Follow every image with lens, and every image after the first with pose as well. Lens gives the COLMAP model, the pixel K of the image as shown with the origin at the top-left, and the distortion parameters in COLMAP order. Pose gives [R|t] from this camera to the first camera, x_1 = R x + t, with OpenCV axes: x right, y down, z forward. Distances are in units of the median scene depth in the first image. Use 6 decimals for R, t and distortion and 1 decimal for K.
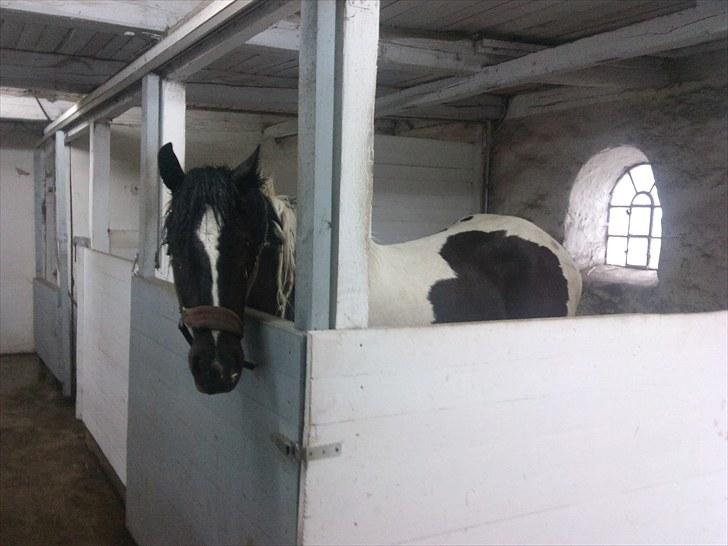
lens RADIAL K [[671.6, 0, 364.0], [0, 671.6, 273.0], [0, 0, 1]] dist [-0.008582, -0.014920]
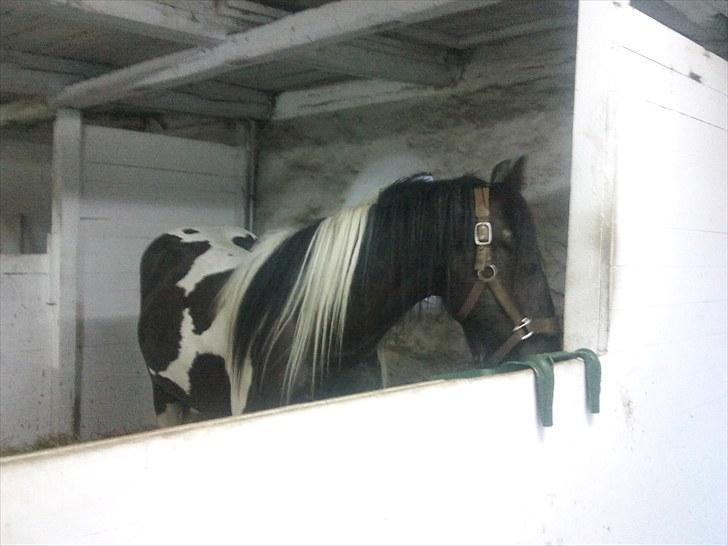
lens RADIAL K [[671.6, 0, 364.0], [0, 671.6, 273.0], [0, 0, 1]] dist [-0.008582, -0.014920]
pose [[0.949601, -0.011447, 0.313252, 0.069089], [0.018773, 0.999616, -0.020381, -0.017926], [-0.312899, 0.025234, 0.949451, 0.204963]]
